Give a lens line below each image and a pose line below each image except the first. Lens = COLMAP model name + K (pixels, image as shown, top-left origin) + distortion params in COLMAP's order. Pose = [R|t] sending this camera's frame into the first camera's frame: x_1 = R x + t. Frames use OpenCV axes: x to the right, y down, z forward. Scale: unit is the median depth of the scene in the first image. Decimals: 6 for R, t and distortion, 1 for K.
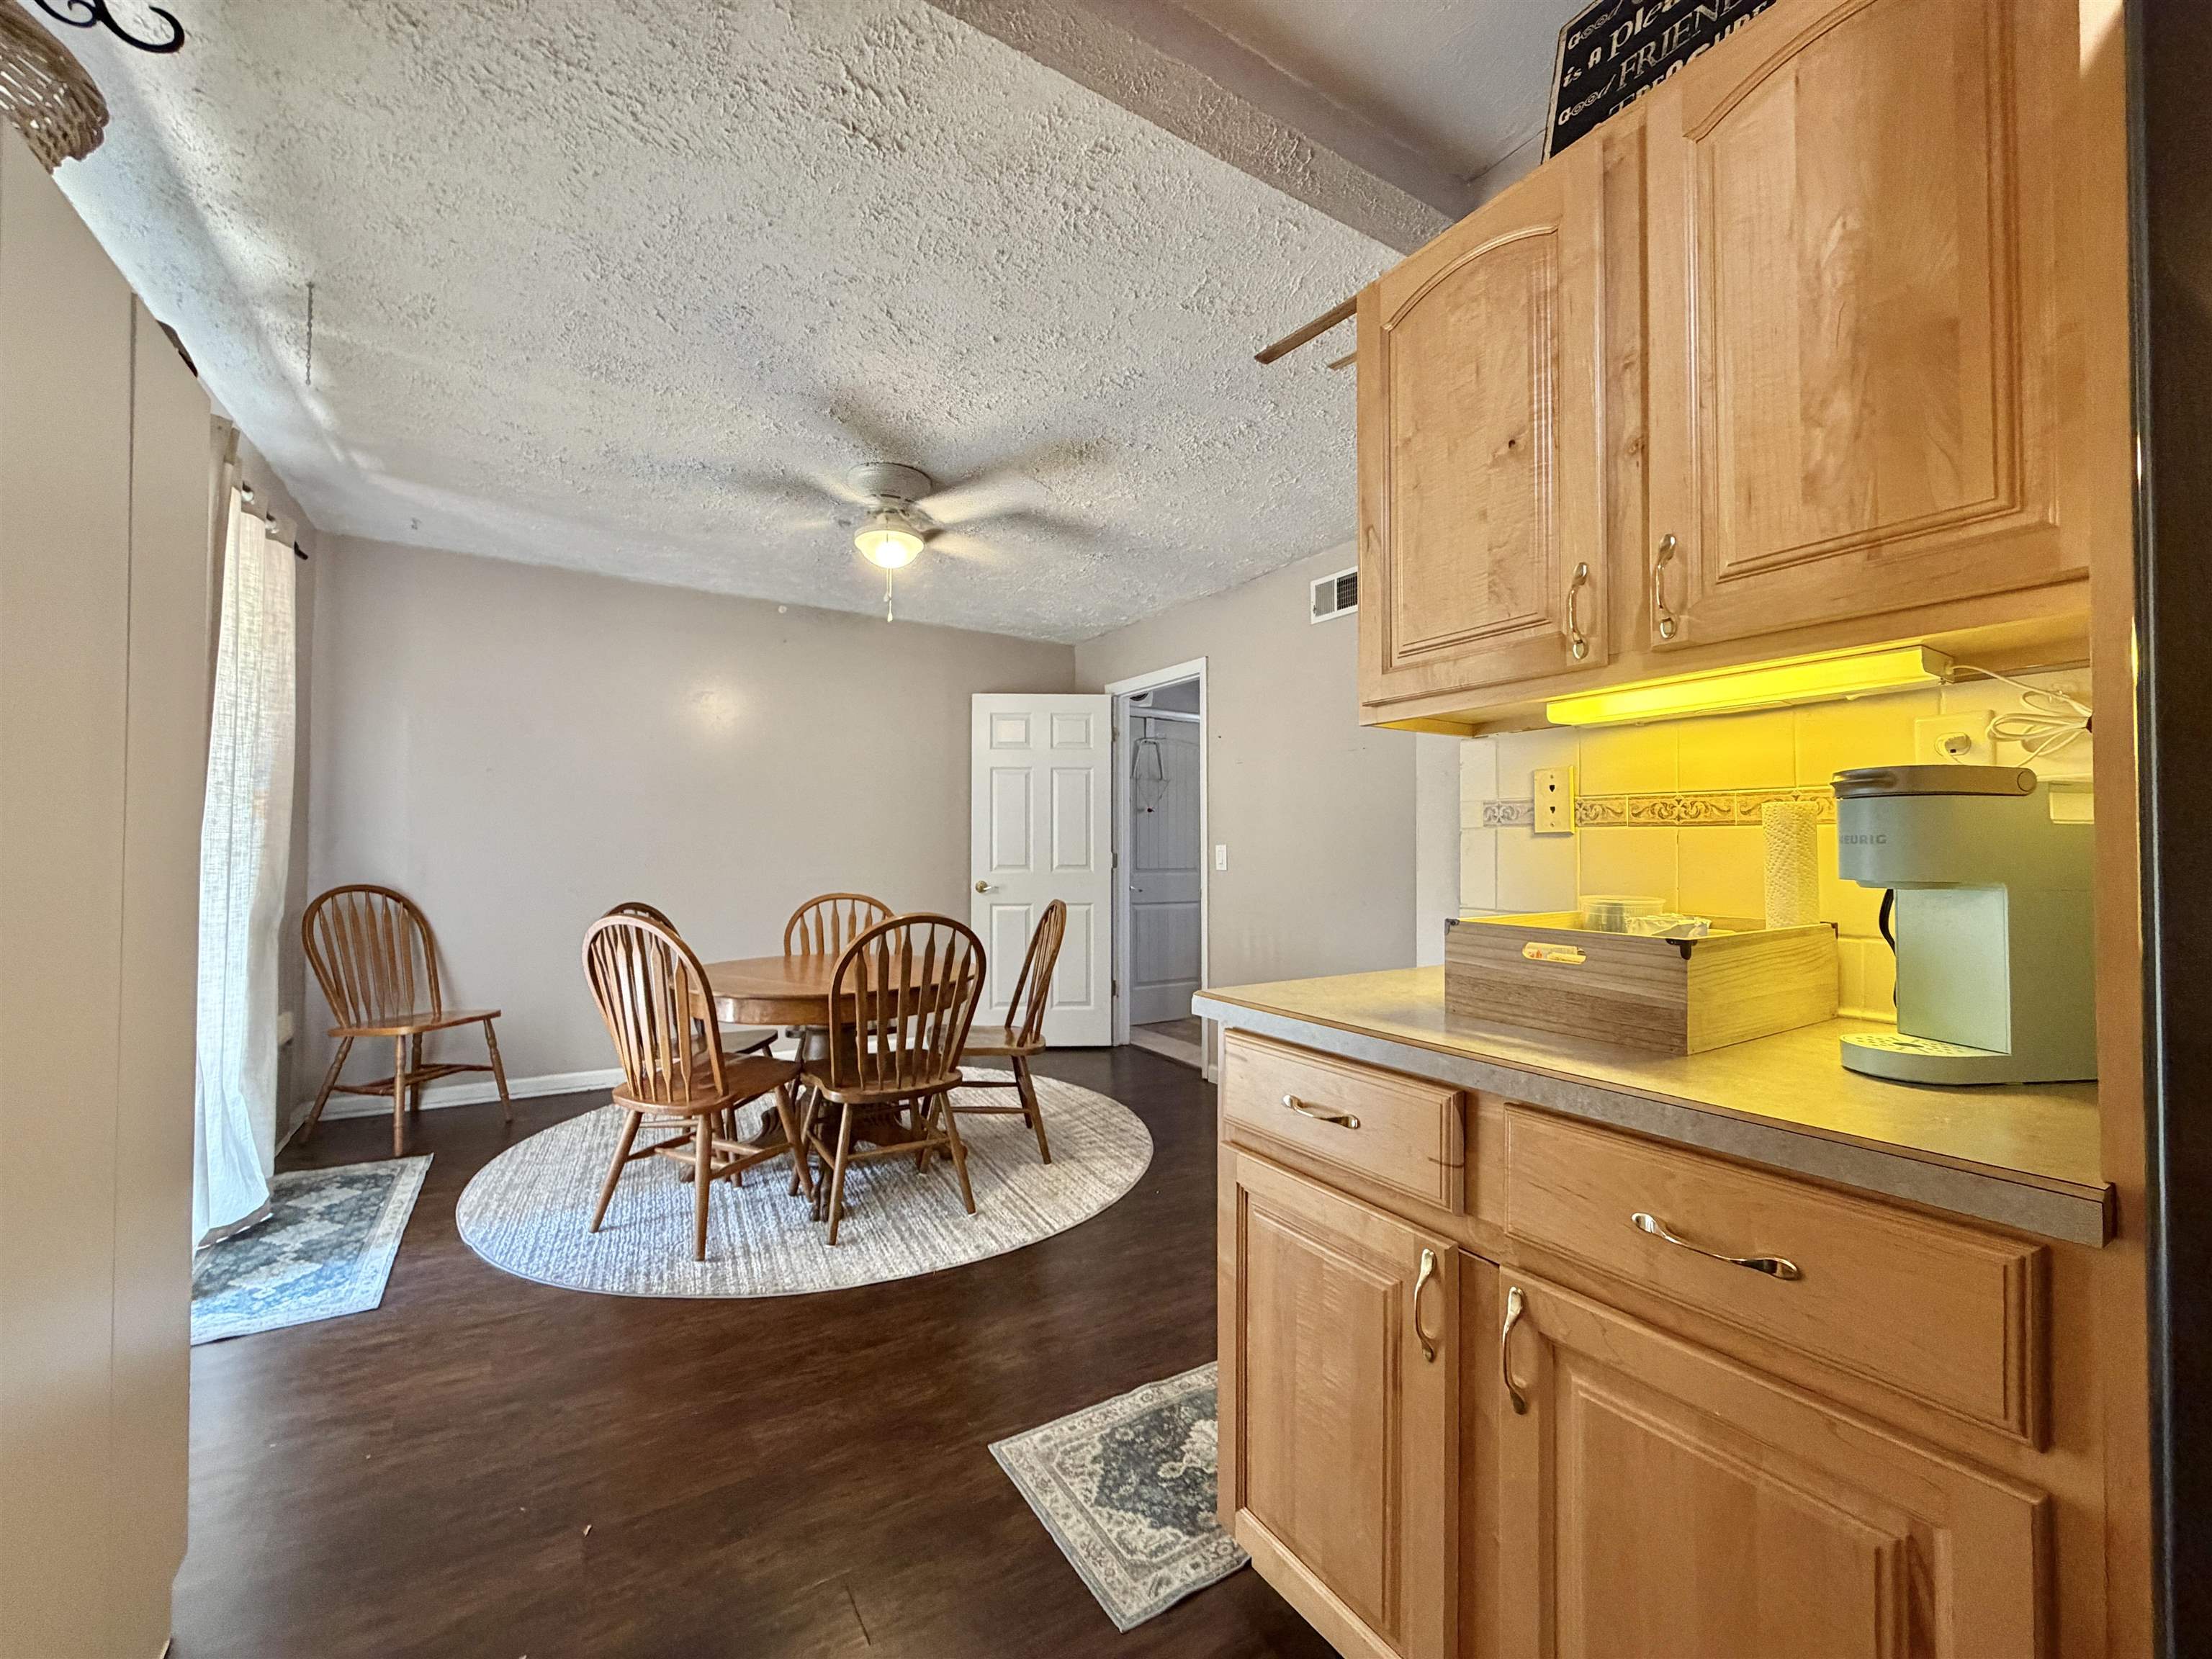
lens RADIAL K [[884.3, 0, 1101.4], [0, 884.3, 834.7], [0, 0, 1]] dist [-0.000578, -0.000129]
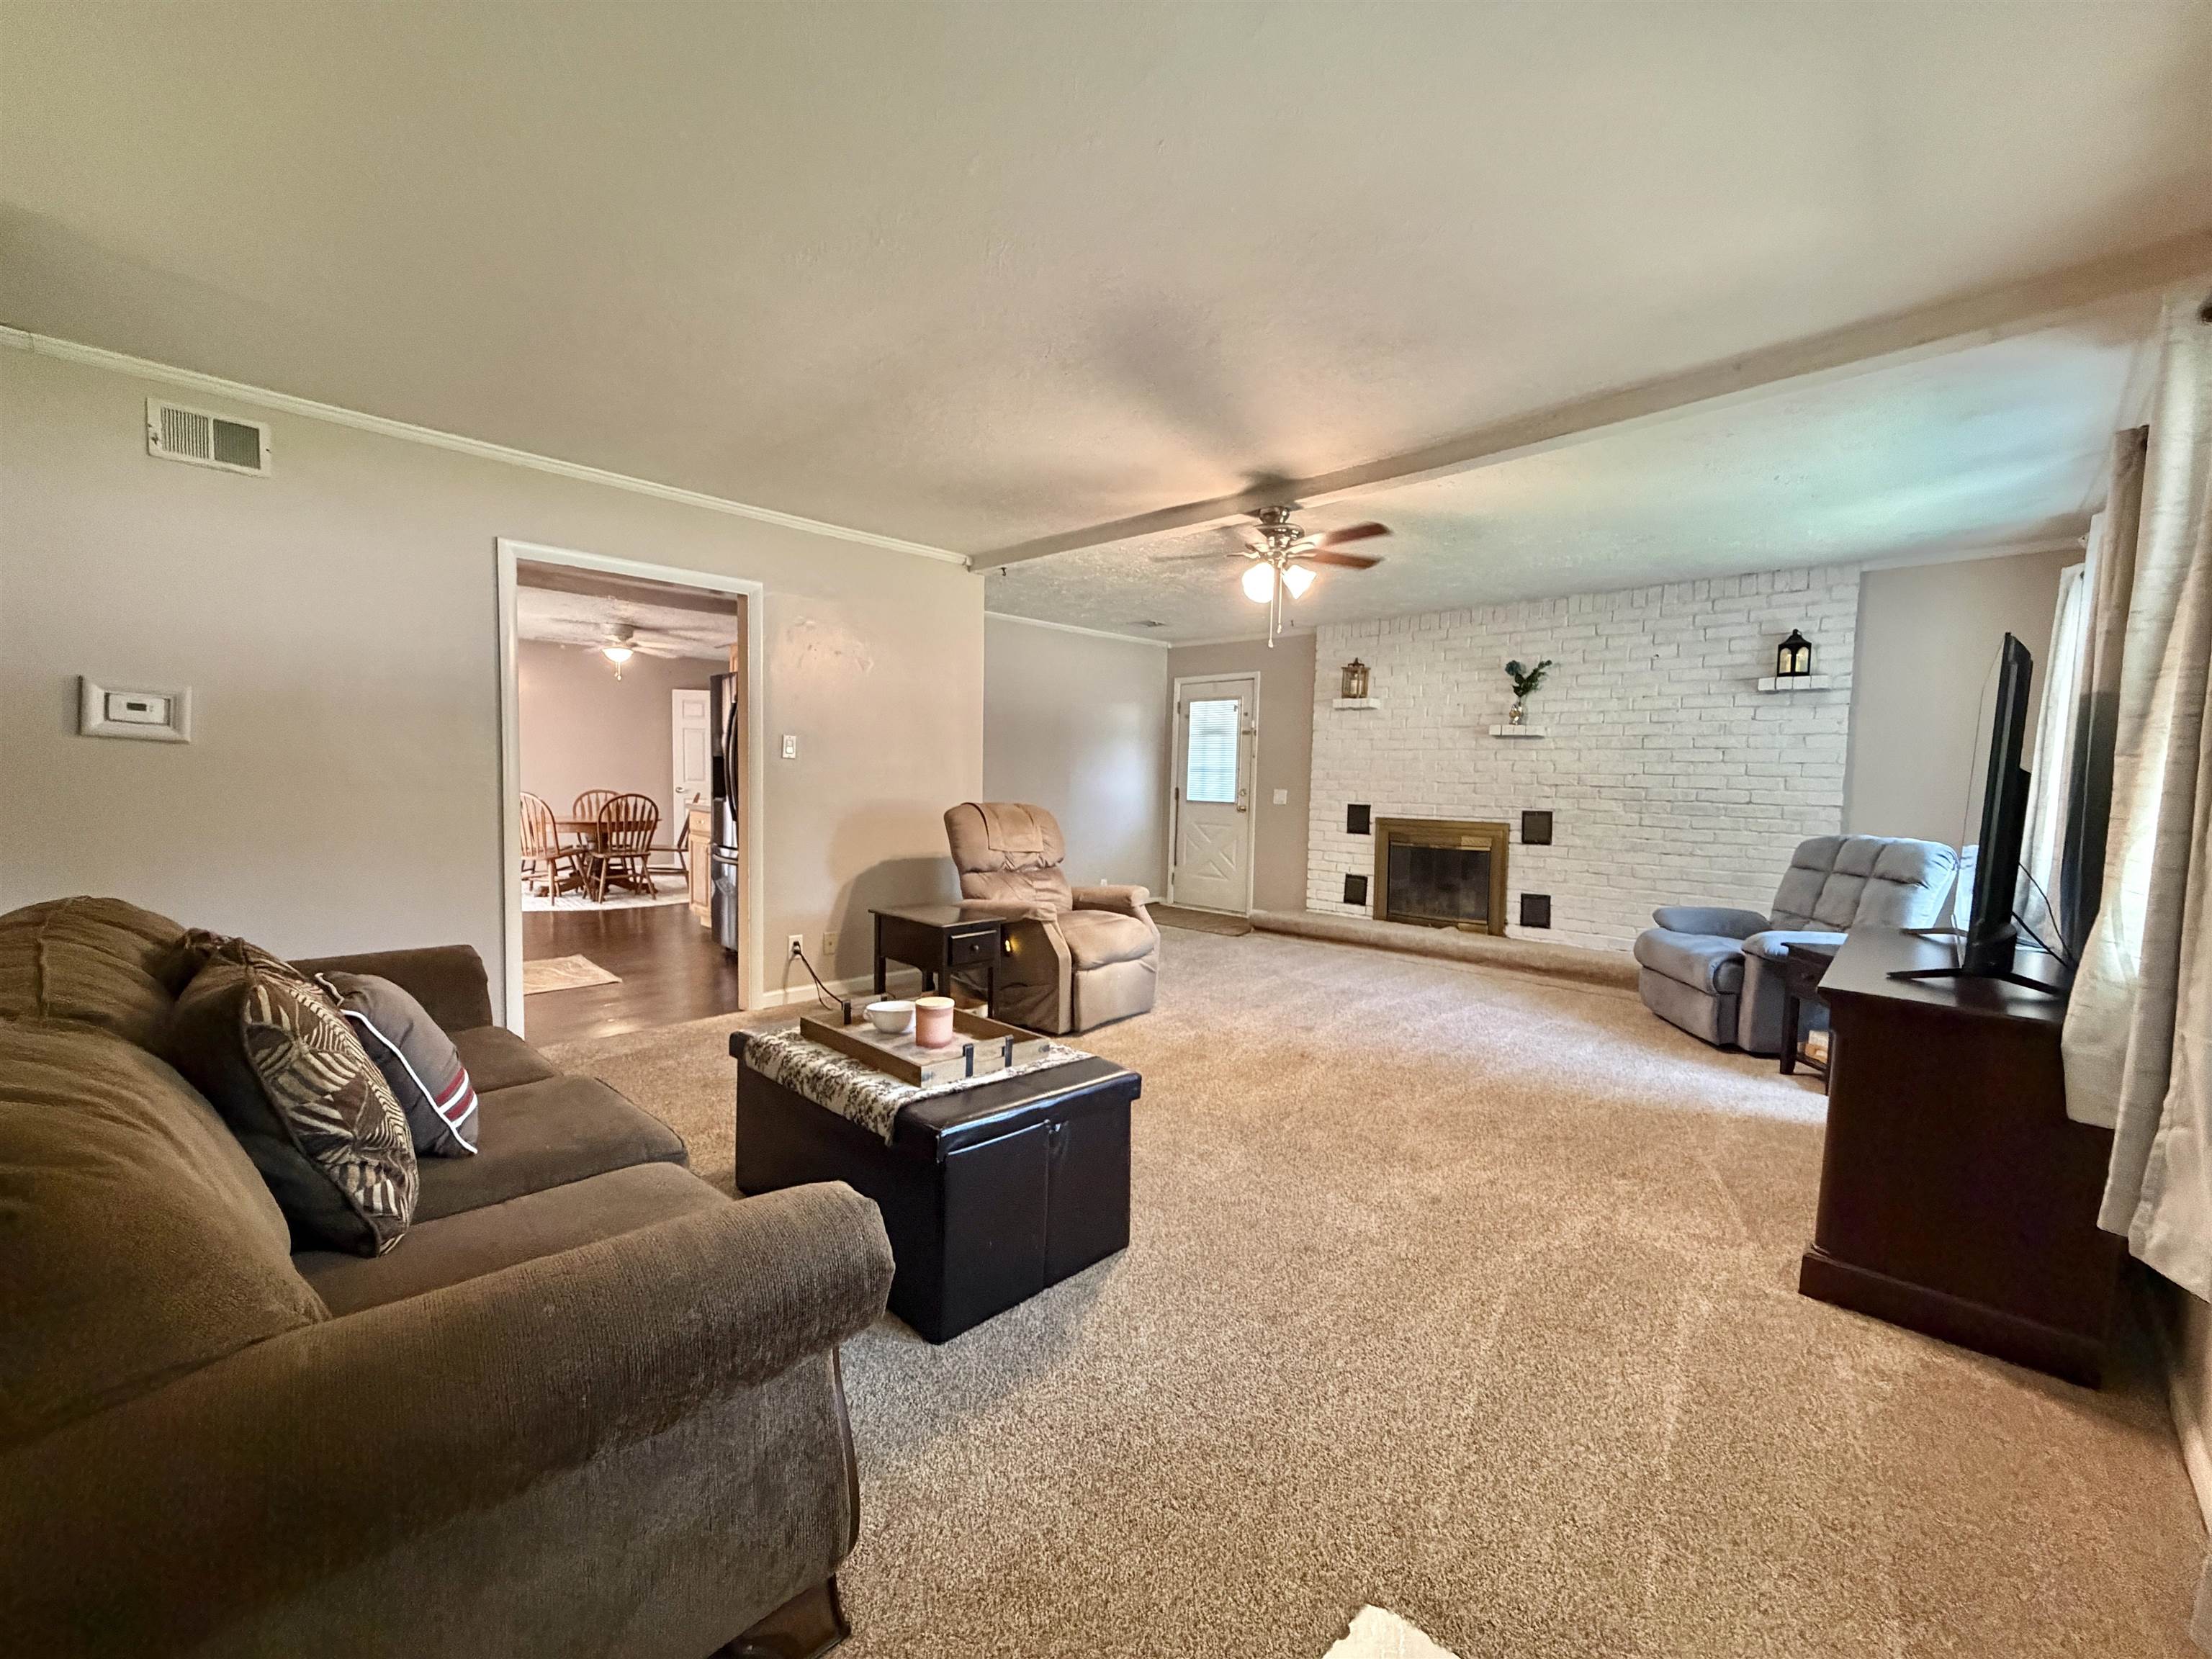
lens RADIAL K [[884.3, 0, 1101.4], [0, 884.3, 834.7], [0, 0, 1]] dist [-0.000578, -0.000129]
pose [[0.972866, -0.001674, 0.231365, 0.566549], [-0.018846, 0.996078, 0.086448, -0.049797], [-0.230603, -0.088463, 0.969018, -1.974186]]
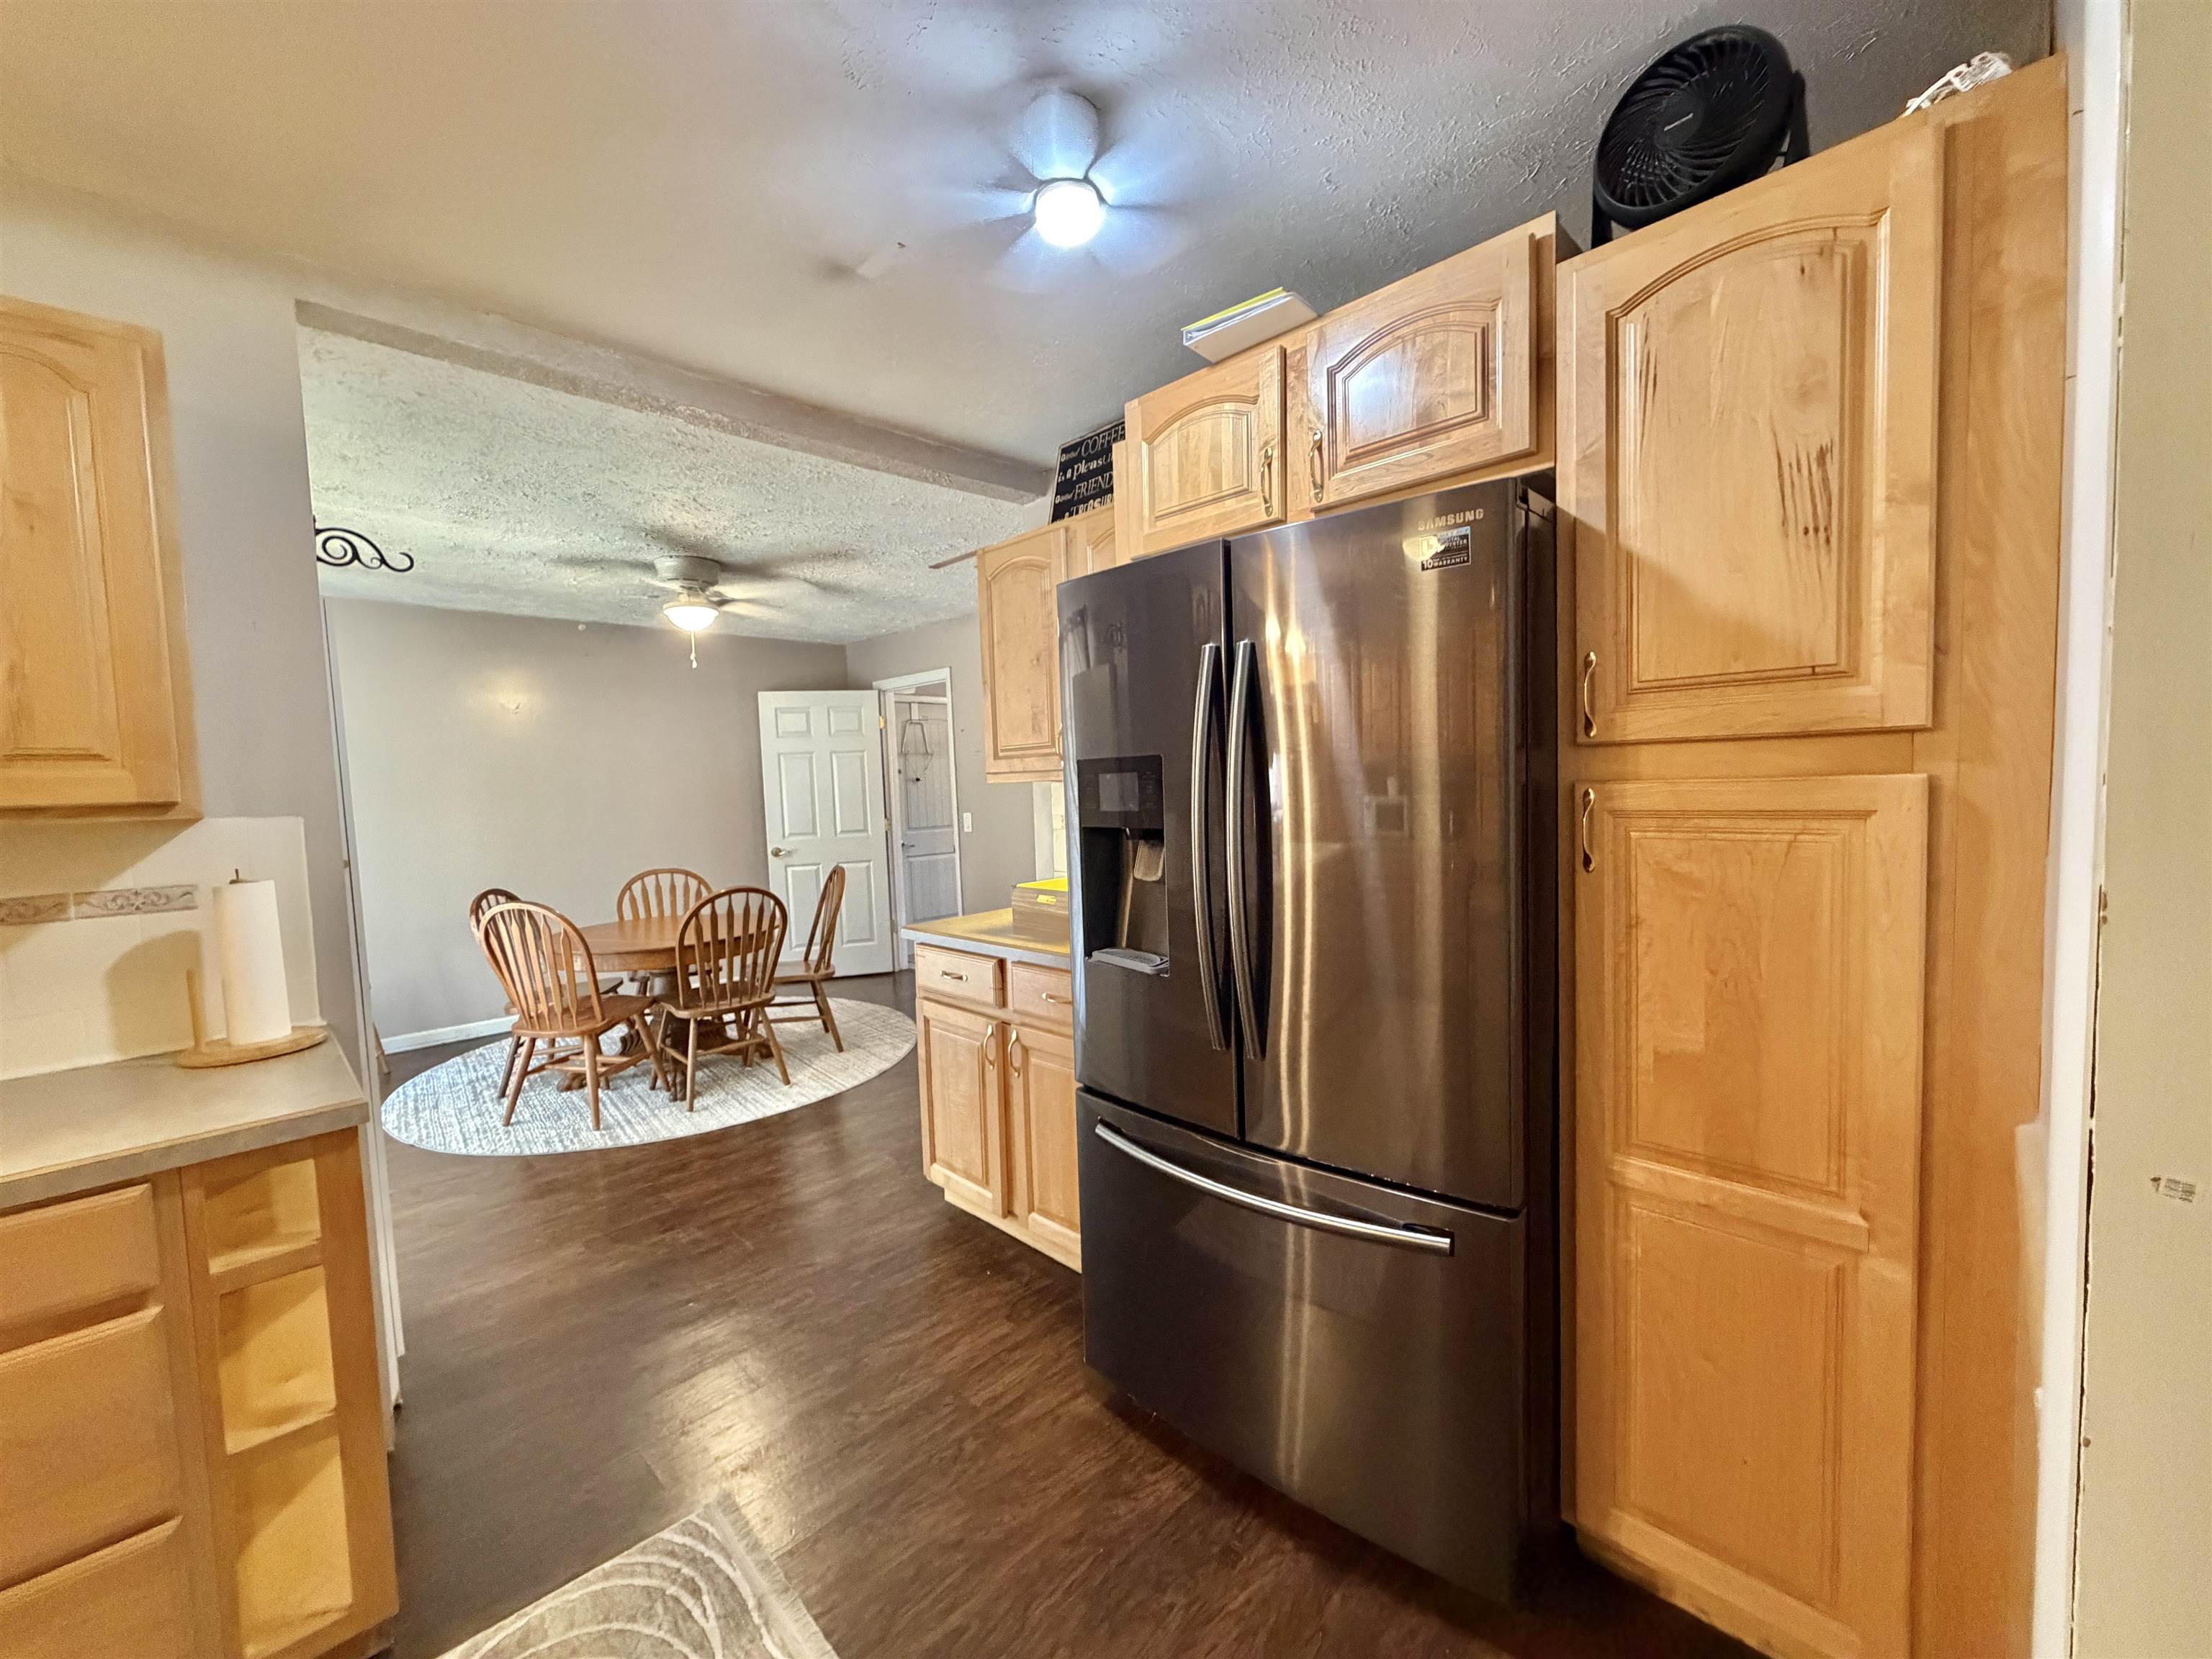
lens RADIAL K [[884.3, 0, 1101.4], [0, 884.3, 834.7], [0, 0, 1]] dist [-0.000578, -0.000129]
pose [[0.973587, -0.051848, 0.222349, 0.054502], [0.034426, 0.996076, 0.081527, -0.086883], [-0.225704, -0.071719, 0.971552, -0.503919]]
